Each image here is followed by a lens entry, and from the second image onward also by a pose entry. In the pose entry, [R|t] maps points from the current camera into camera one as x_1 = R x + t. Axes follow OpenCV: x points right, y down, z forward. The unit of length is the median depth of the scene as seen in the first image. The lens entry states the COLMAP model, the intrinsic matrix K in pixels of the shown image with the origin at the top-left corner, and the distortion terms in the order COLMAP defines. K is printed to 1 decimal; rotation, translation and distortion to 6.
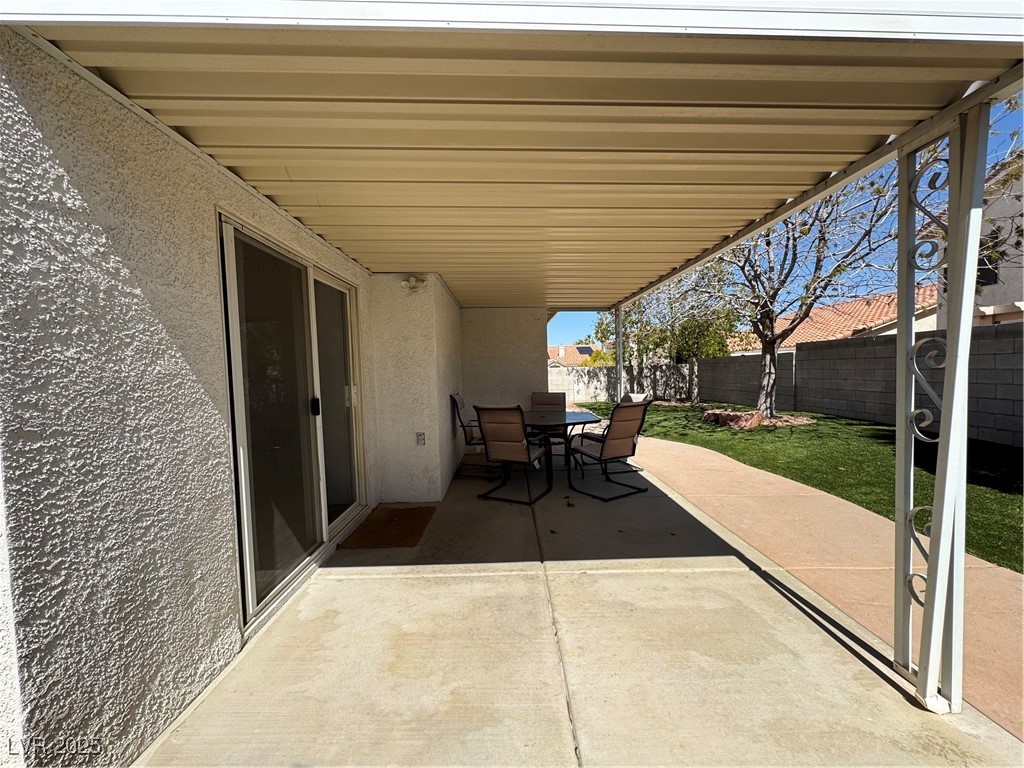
lens RADIAL K [[409.9, 0, 512.0], [0, 409.9, 384.0], [0, 0, 1]] dist [0.001870, 0.000084]
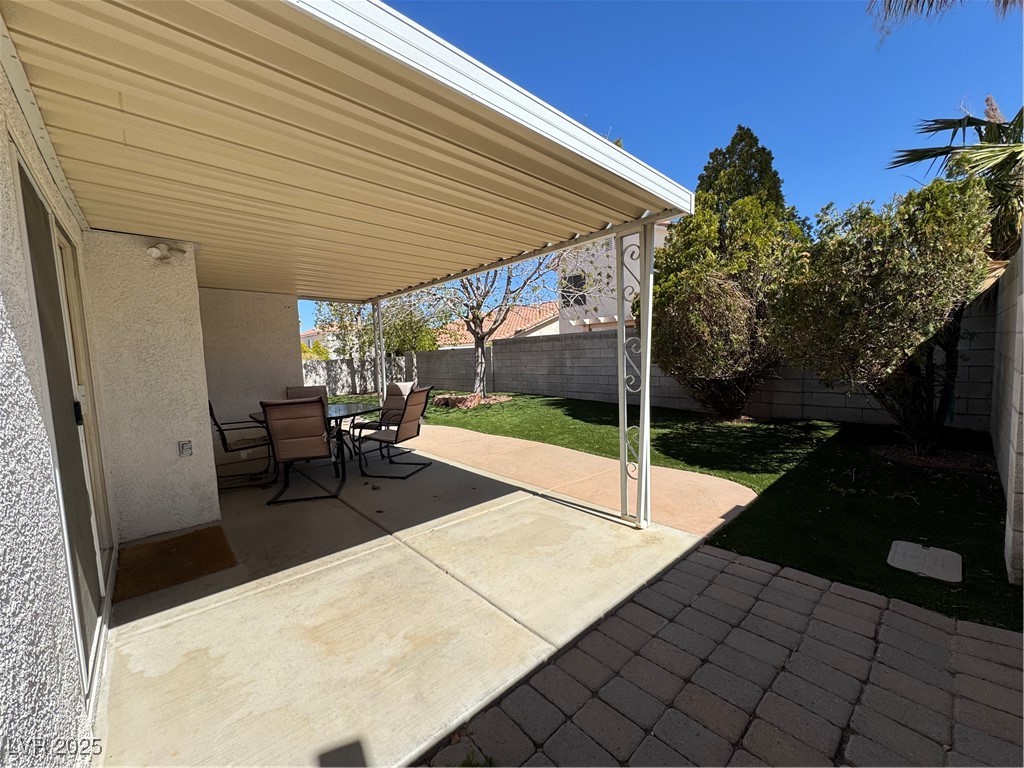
lens RADIAL K [[409.9, 0, 512.0], [0, 409.9, 384.0], [0, 0, 1]] dist [0.001870, 0.000084]
pose [[0.752796, -0.050024, 0.656351, -0.255642], [0.040292, 0.998740, 0.029906, 0.008973], [-0.657020, 0.003933, 0.753863, -0.024880]]
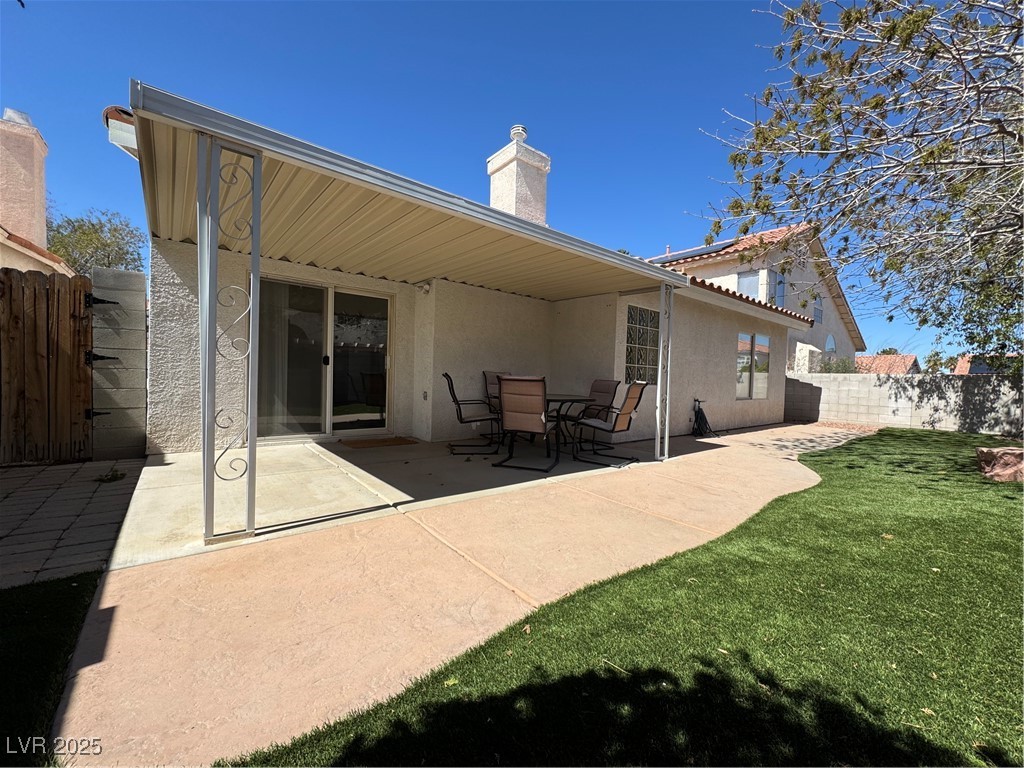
lens RADIAL K [[411.0, 0, 512.0], [0, 411.0, 384.0], [0, 0, 1]] dist [0.000537, 0.000018]
pose [[0.614501, 0.055804, -0.786940, 1.052648], [-0.076521, 0.997008, 0.010948, 0.051523], [0.785196, 0.053490, 0.616933, 0.341911]]
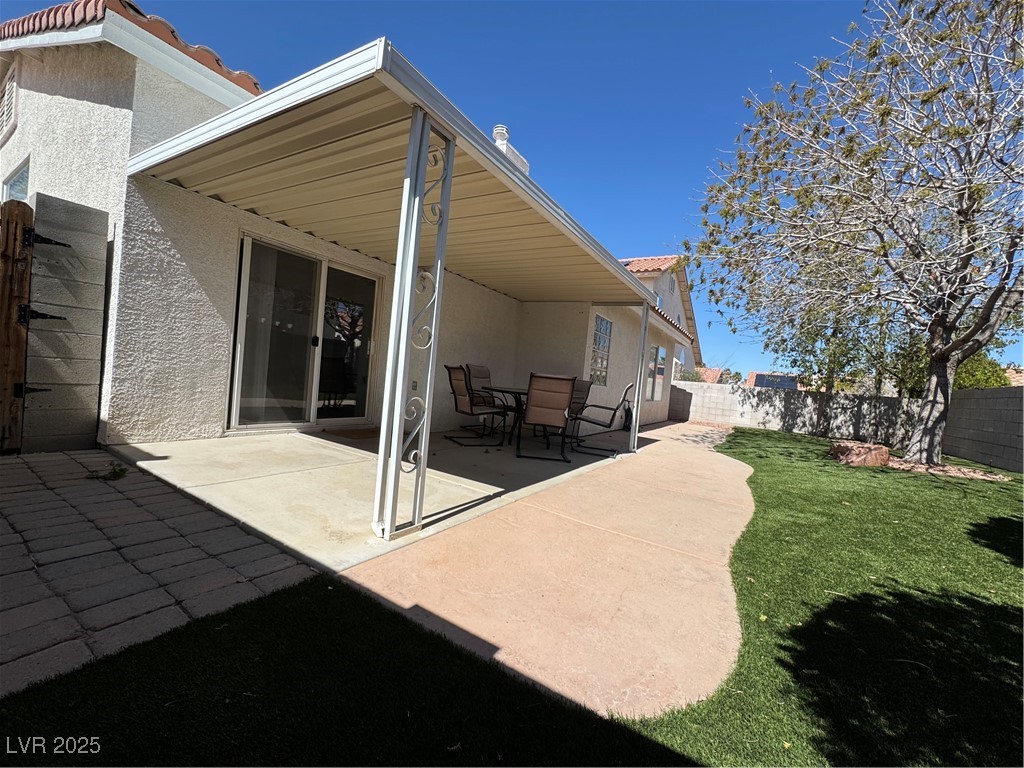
lens RADIAL K [[409.9, 0, 512.0], [0, 409.9, 384.0], [0, 0, 1]] dist [0.001870, 0.000084]
pose [[0.830296, 0.111392, -0.546077, 0.783324], [-0.135347, 0.990791, -0.003683, 0.085215], [0.540638, 0.076968, 0.837727, 0.013529]]
